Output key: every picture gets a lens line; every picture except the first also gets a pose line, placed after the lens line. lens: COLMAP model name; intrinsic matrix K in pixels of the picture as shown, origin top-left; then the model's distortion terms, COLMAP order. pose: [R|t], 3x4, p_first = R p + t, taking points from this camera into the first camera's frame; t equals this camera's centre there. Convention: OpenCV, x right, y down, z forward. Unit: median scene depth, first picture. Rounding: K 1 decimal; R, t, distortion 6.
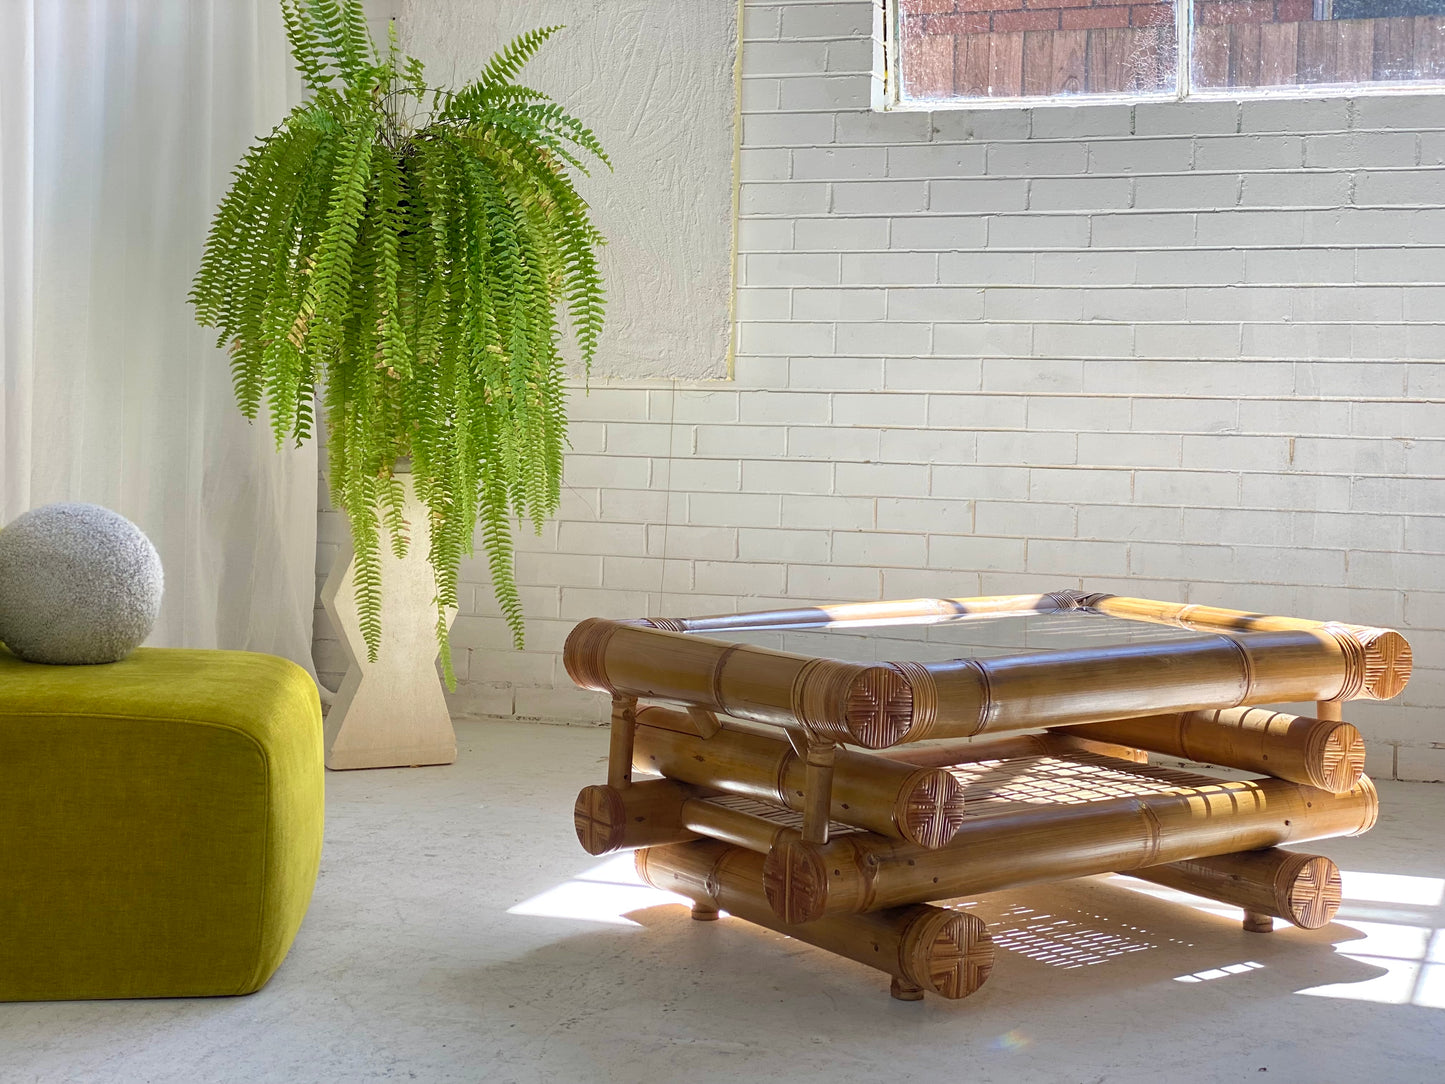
lens RADIAL K [[2146.2, 0, 714.2], [0, 2146.2, 472.8], [0, 0, 1]] dist [0.111636, 0.022000]
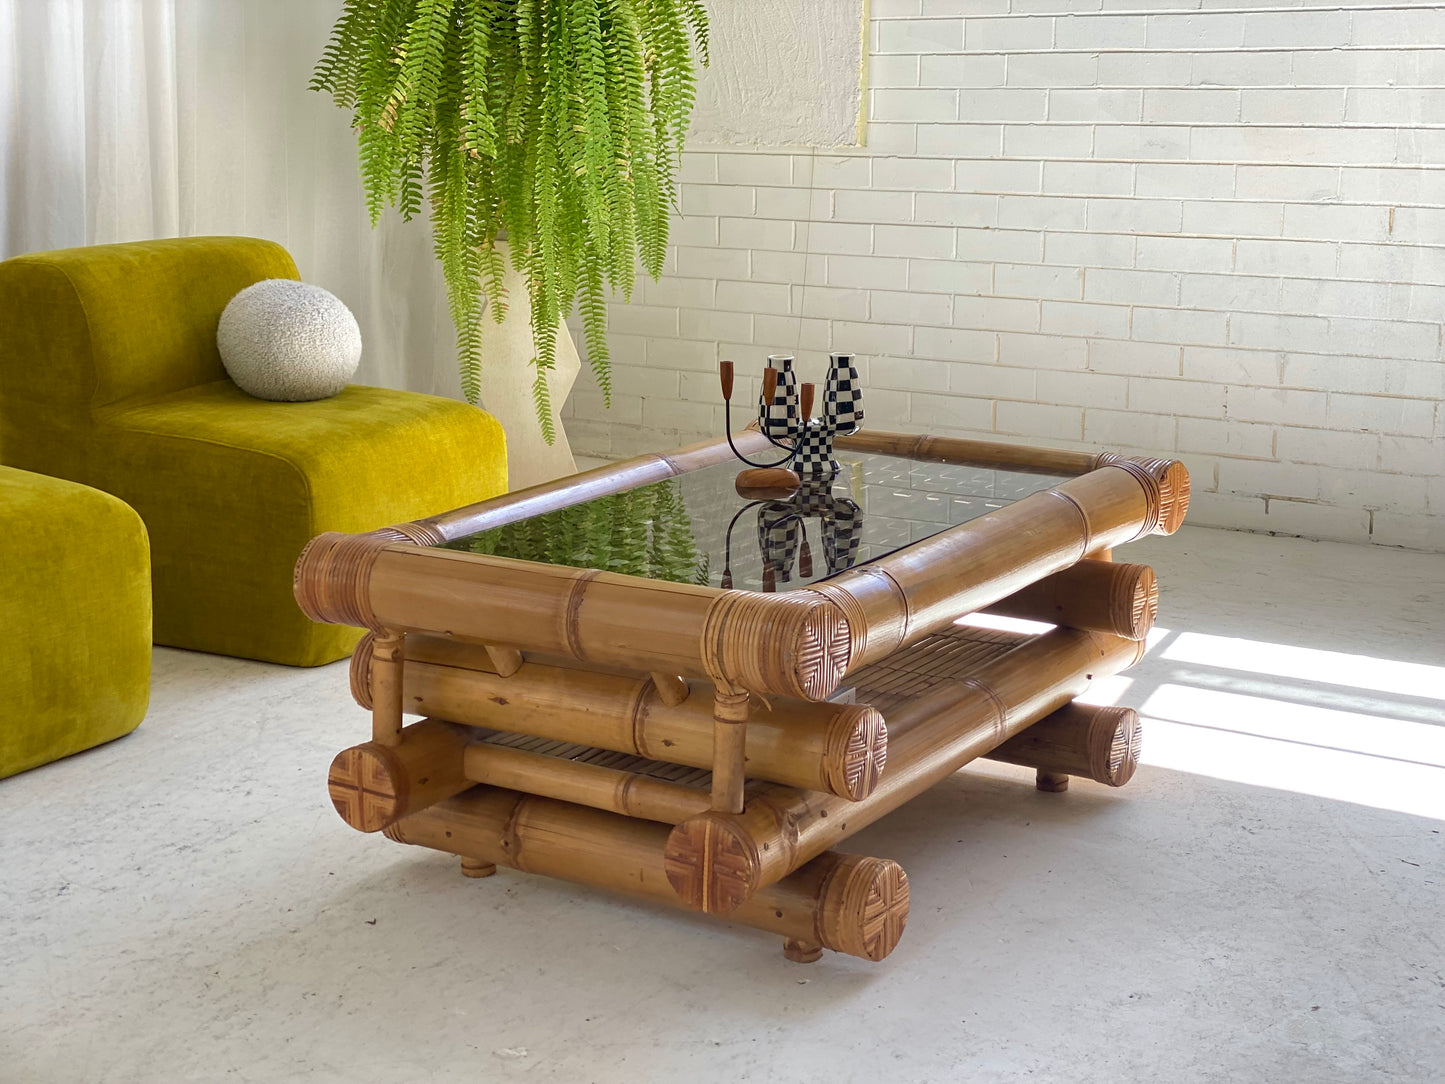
lens RADIAL K [[2142.7, 0, 735.4], [0, 2142.7, 457.3], [0, 0, 1]] dist [0.115569, -0.071893]
pose [[0.965853, 0.031524, -0.257165, 0.244772], [0.002842, 0.991222, 0.132180, -0.035552], [0.259074, -0.128397, 0.957285, -0.023784]]
